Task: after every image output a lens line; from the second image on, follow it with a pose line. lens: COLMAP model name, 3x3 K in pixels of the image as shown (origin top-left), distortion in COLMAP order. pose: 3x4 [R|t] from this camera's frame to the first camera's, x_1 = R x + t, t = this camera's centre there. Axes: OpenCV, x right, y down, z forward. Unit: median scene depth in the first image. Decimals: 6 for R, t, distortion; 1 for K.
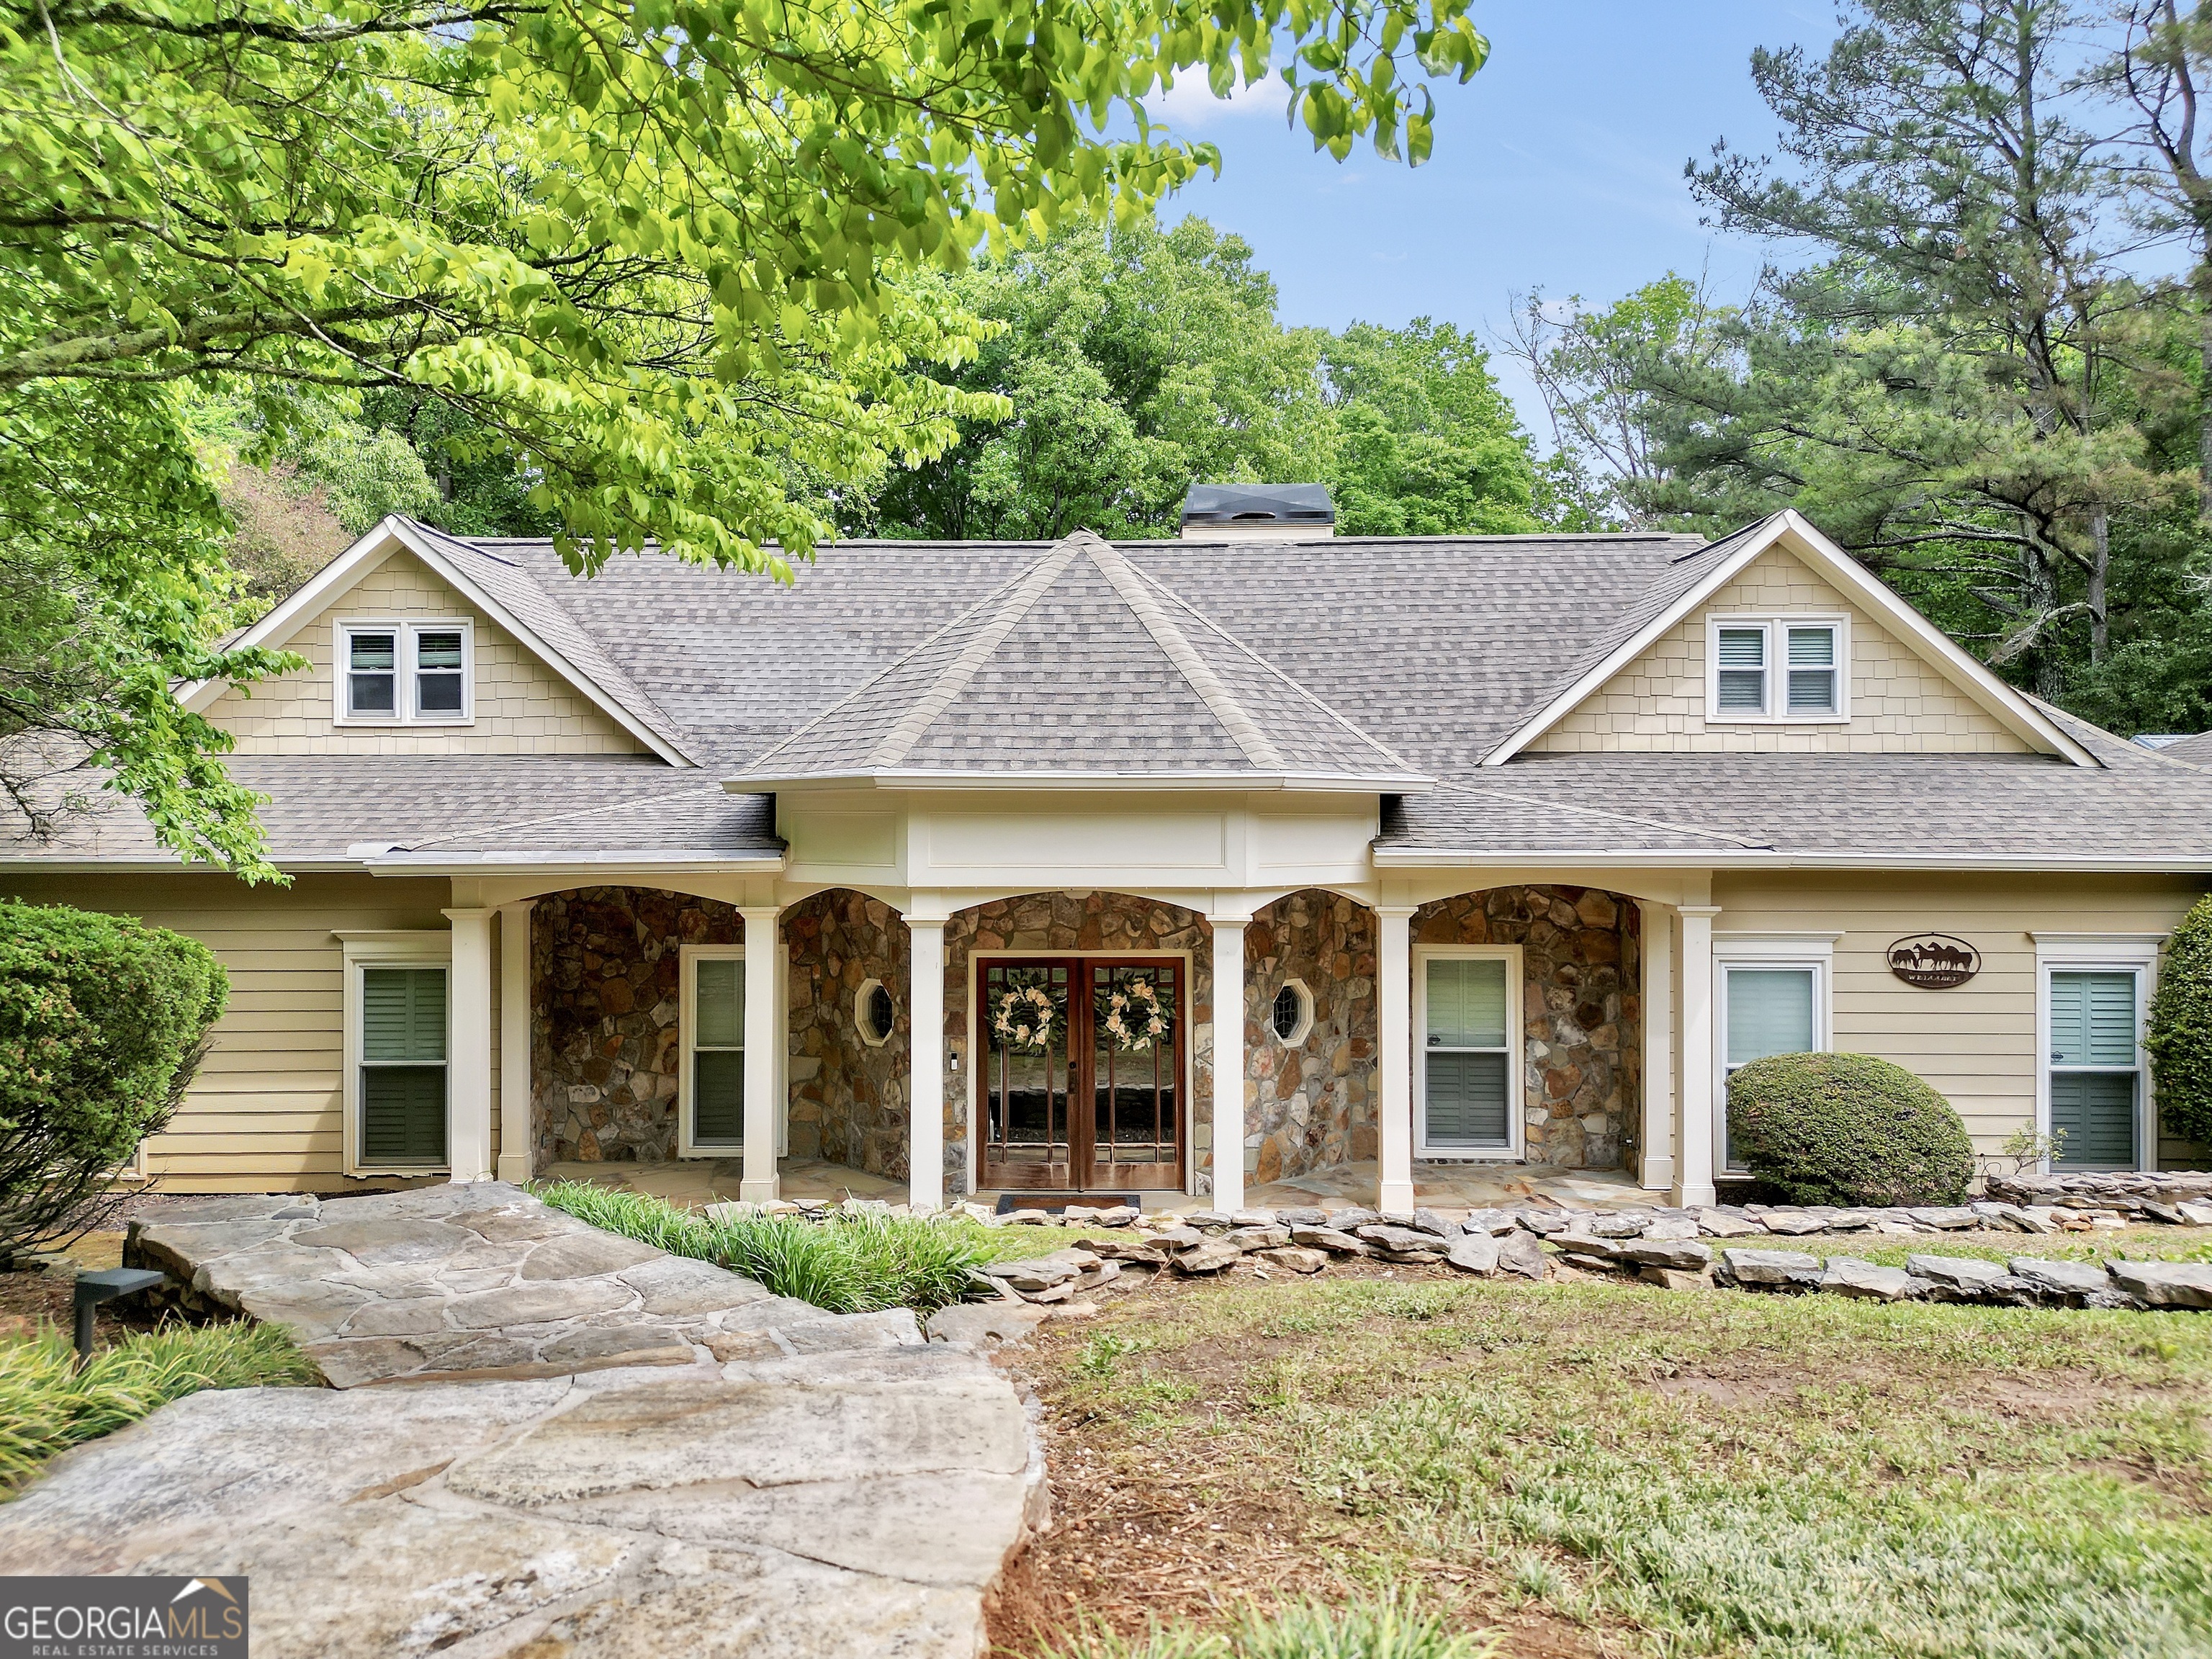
lens RADIAL K [[1525.6, 0, 1099.8], [0, 1525.6, 820.1], [0, 0, 1]] dist [0.123522, -0.143815]
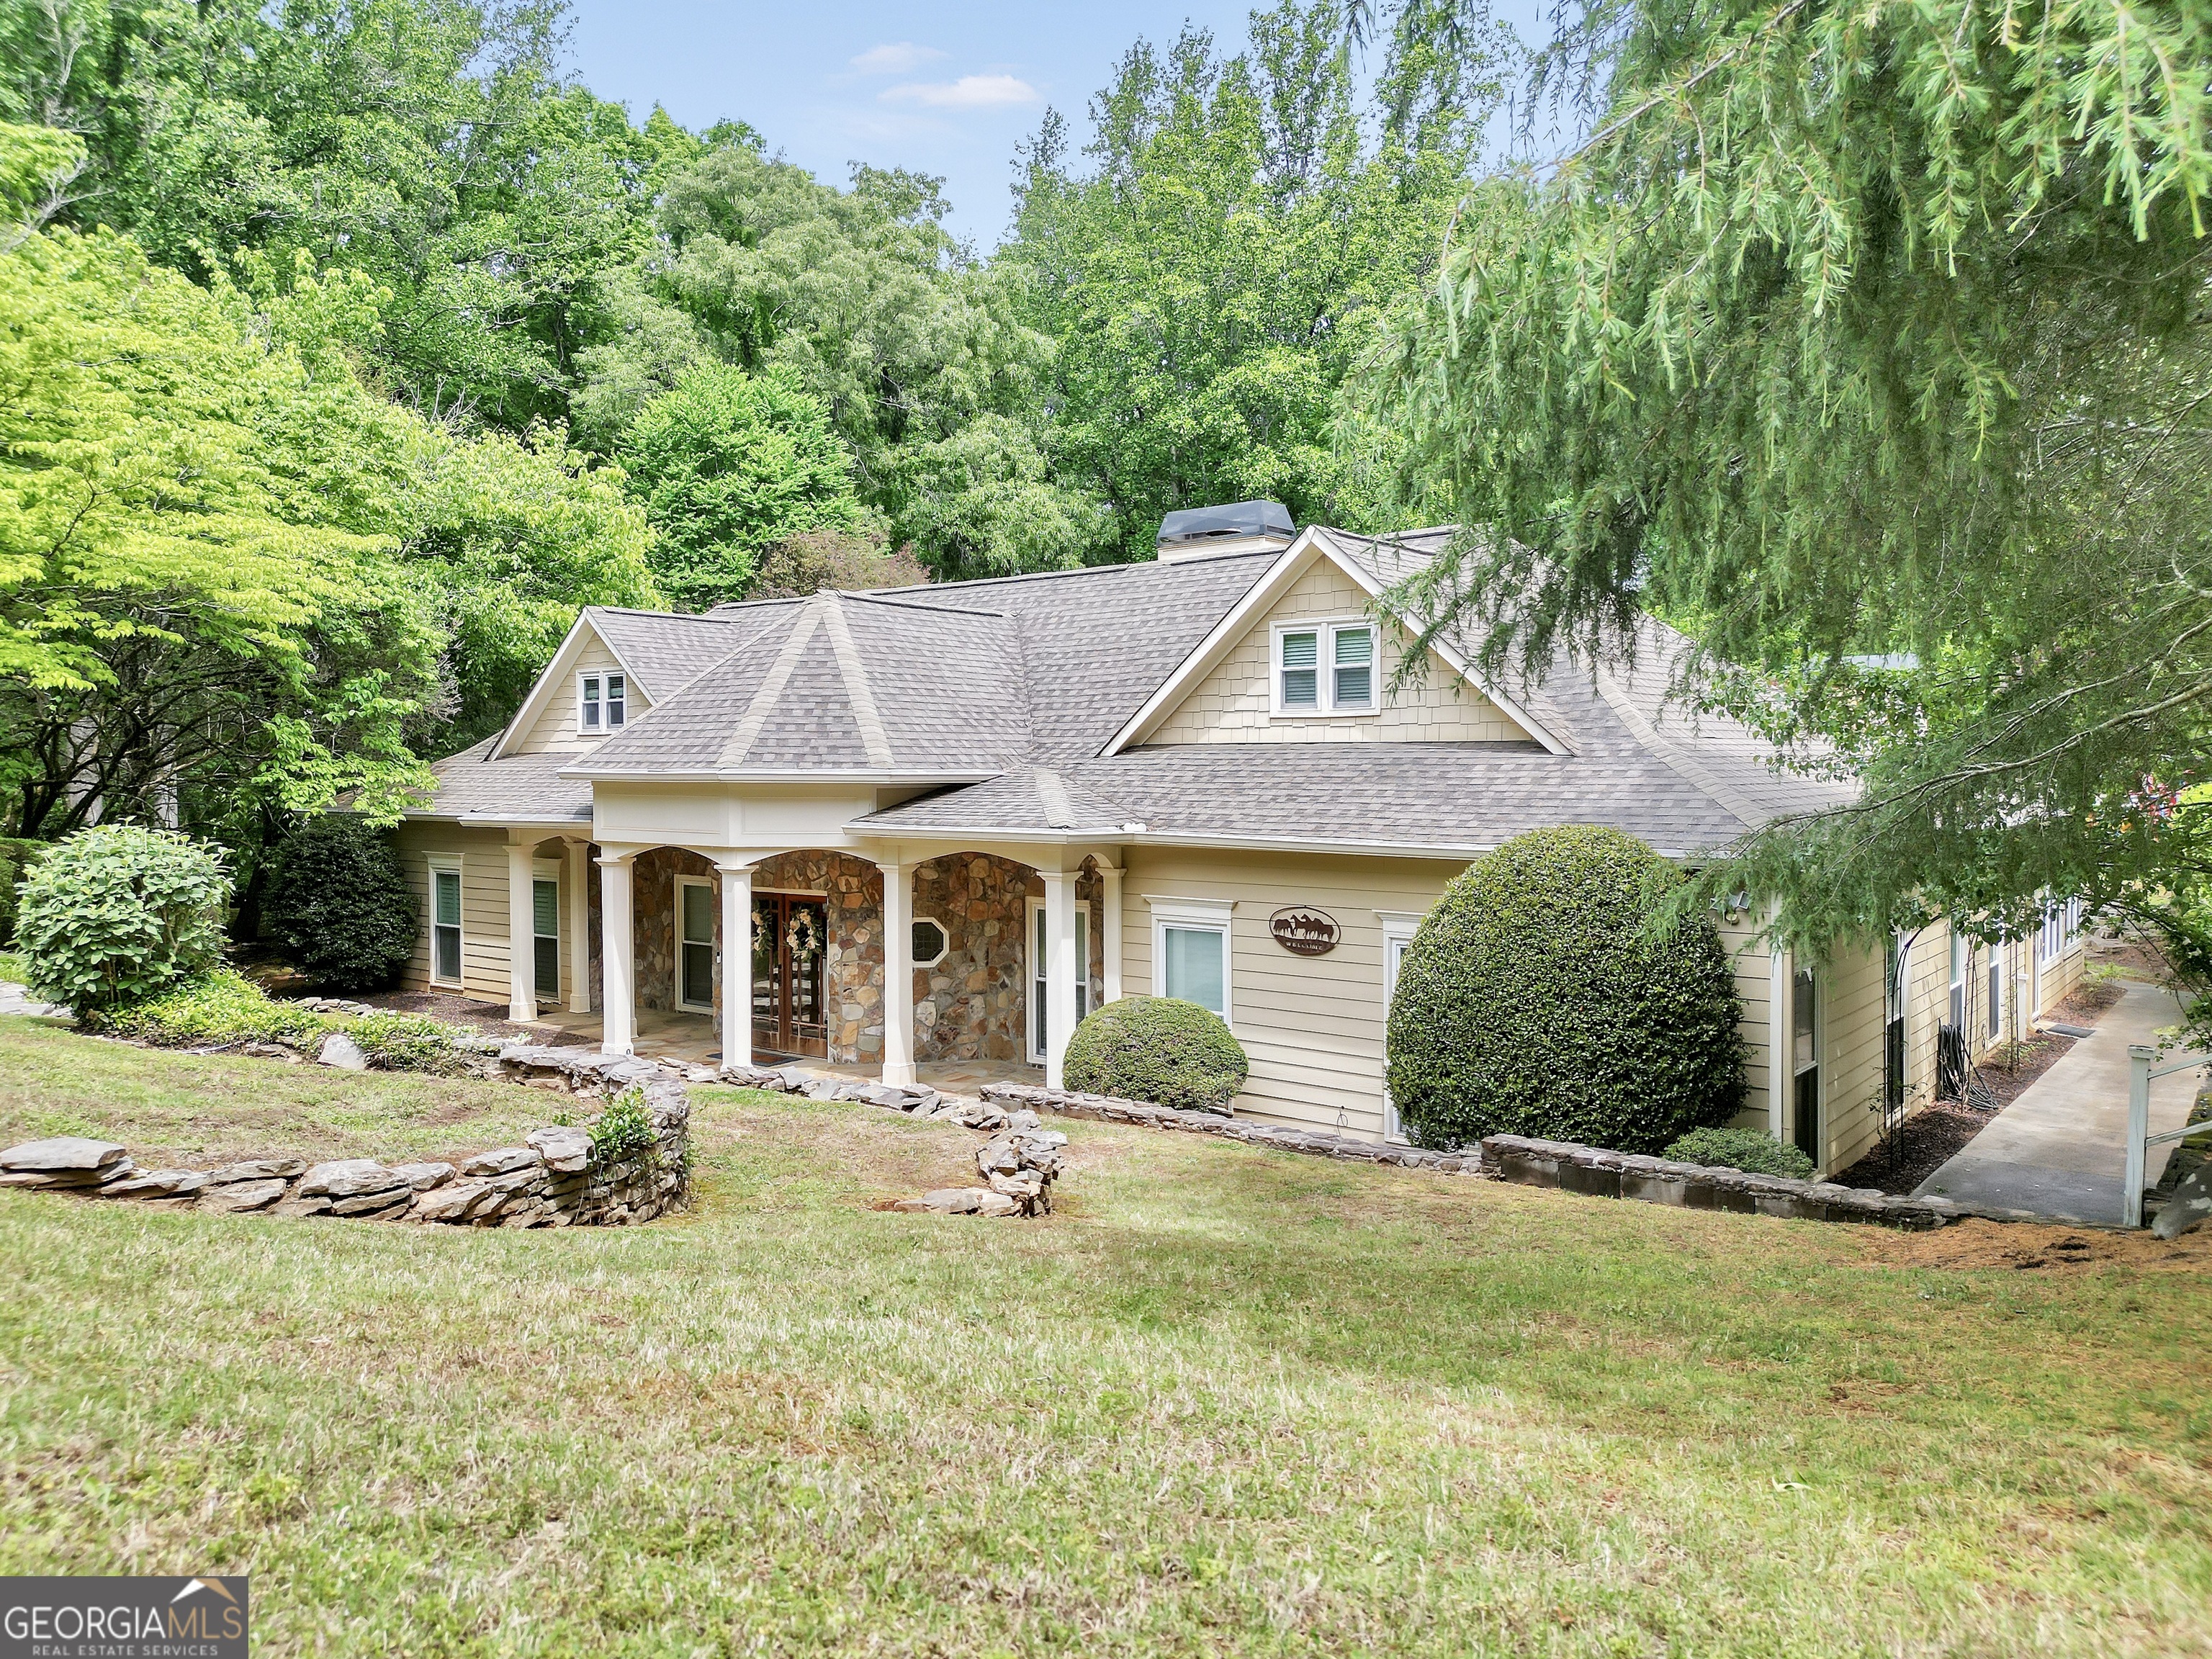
lens RADIAL K [[1484.2, 0, 1127.5], [0, 1484.2, 833.2], [0, 0, 1]] dist [0.141616, -0.128902]
pose [[0.799763, 0.024787, -0.599804, 1.030947], [-0.003107, 0.999305, 0.037154, -0.019117], [0.600307, -0.027851, 0.799284, 0.060831]]
